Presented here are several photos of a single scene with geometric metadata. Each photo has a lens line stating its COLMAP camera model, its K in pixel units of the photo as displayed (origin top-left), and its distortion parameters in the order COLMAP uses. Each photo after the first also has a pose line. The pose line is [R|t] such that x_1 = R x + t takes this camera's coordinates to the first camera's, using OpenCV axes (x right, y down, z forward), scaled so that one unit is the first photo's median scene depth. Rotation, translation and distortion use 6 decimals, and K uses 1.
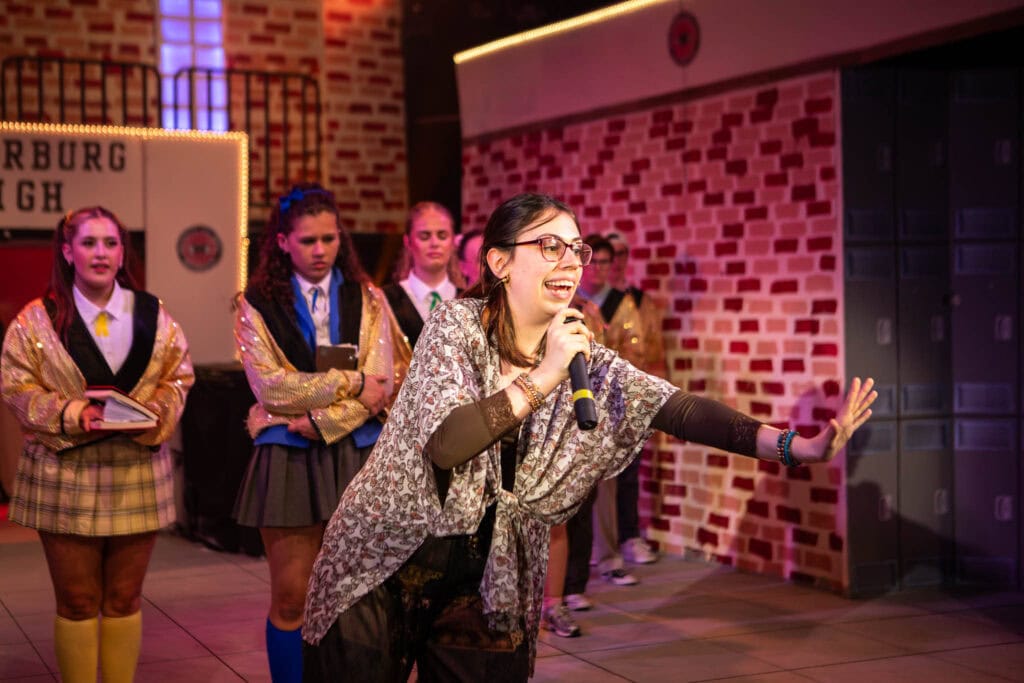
lens RADIAL K [[1552.3, 0, 512.0], [0, 1552.3, 341.5], [0, 0, 1]] dist [0.033019, 0.081885]
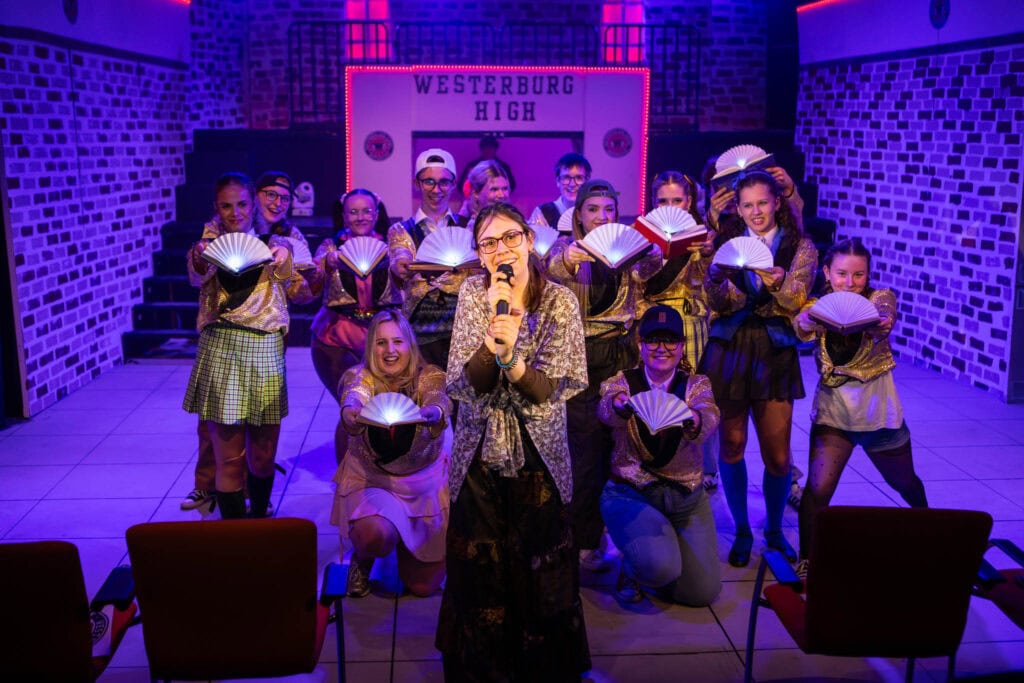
lens RADIAL K [[1143.3, 0, 512.0], [0, 1143.3, 341.5], [0, 0, 1]] dist [-0.019870, 0.023181]
pose [[0.939870, 0.072796, -0.333683, 0.110509], [-0.016807, 0.985695, 0.167699, -0.060778], [0.341118, -0.152007, 0.927649, -0.154237]]
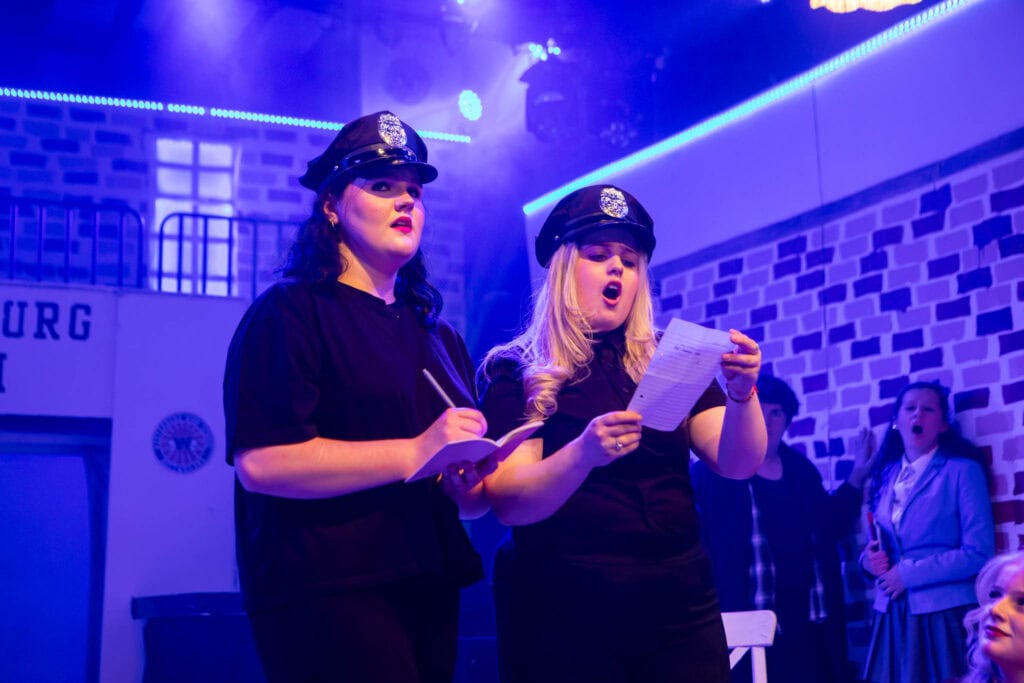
lens RADIAL K [[1777.8, 0, 512.0], [0, 1777.8, 341.5], [0, 0, 1]] dist [0.100473, 0.022328]
pose [[0.997499, -0.005441, -0.070469, 0.023389], [-0.007596, 0.983006, -0.183417, 0.056123], [0.070270, 0.183494, 0.980506, 0.166110]]
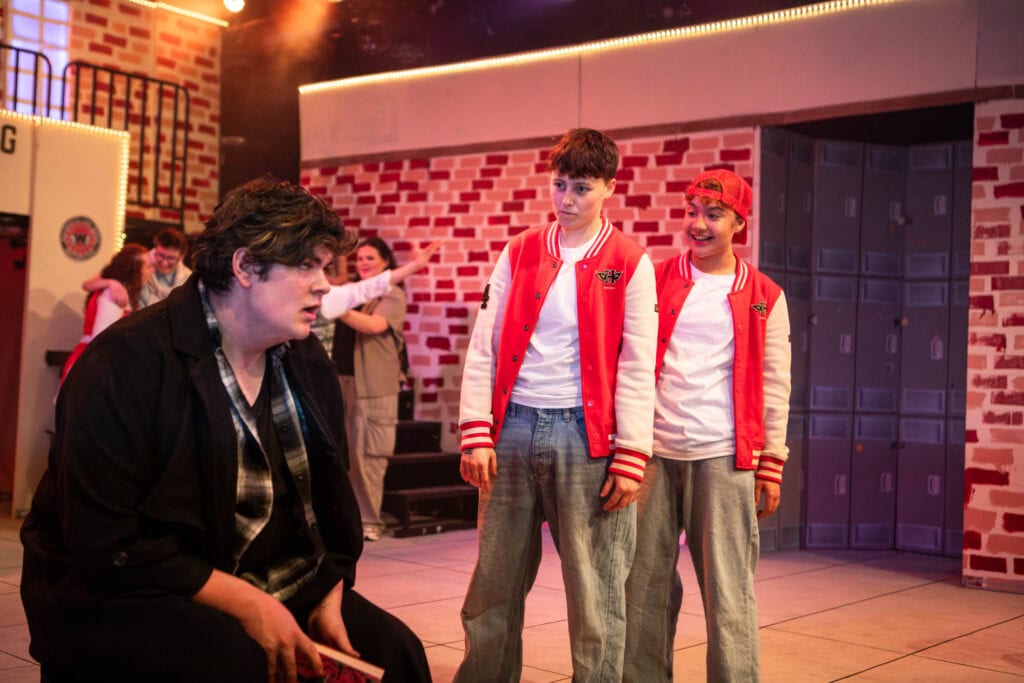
lens RADIAL K [[1263.2, 0, 512.0], [0, 1263.2, 341.5], [0, 0, 1]] dist [-0.018019, 0.020825]
pose [[0.908665, 0.048951, 0.414646, -0.318132], [-0.033603, 0.998456, -0.044233, 0.038924], [-0.416171, 0.026260, 0.908907, 0.150055]]
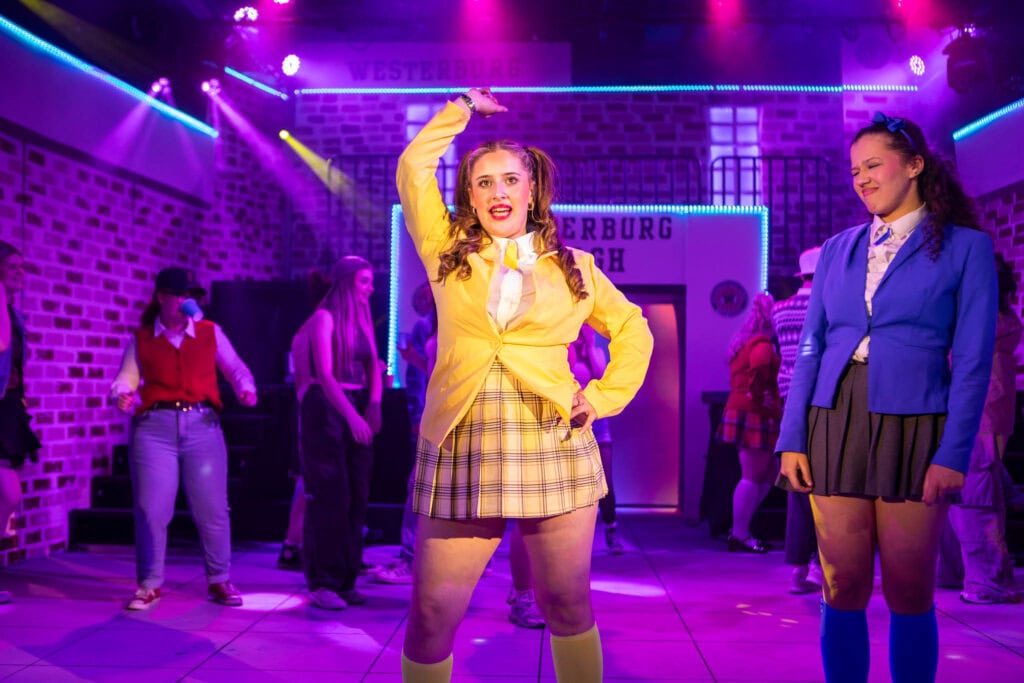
lens RADIAL K [[1143.3, 0, 512.0], [0, 1143.3, 341.5], [0, 0, 1]] dist [-0.019870, 0.023181]
pose [[0.893836, -0.003981, -0.448376, 0.060543], [-0.026396, 0.997759, -0.061478, 0.039468], [0.447616, 0.066787, 0.891728, 0.121651]]
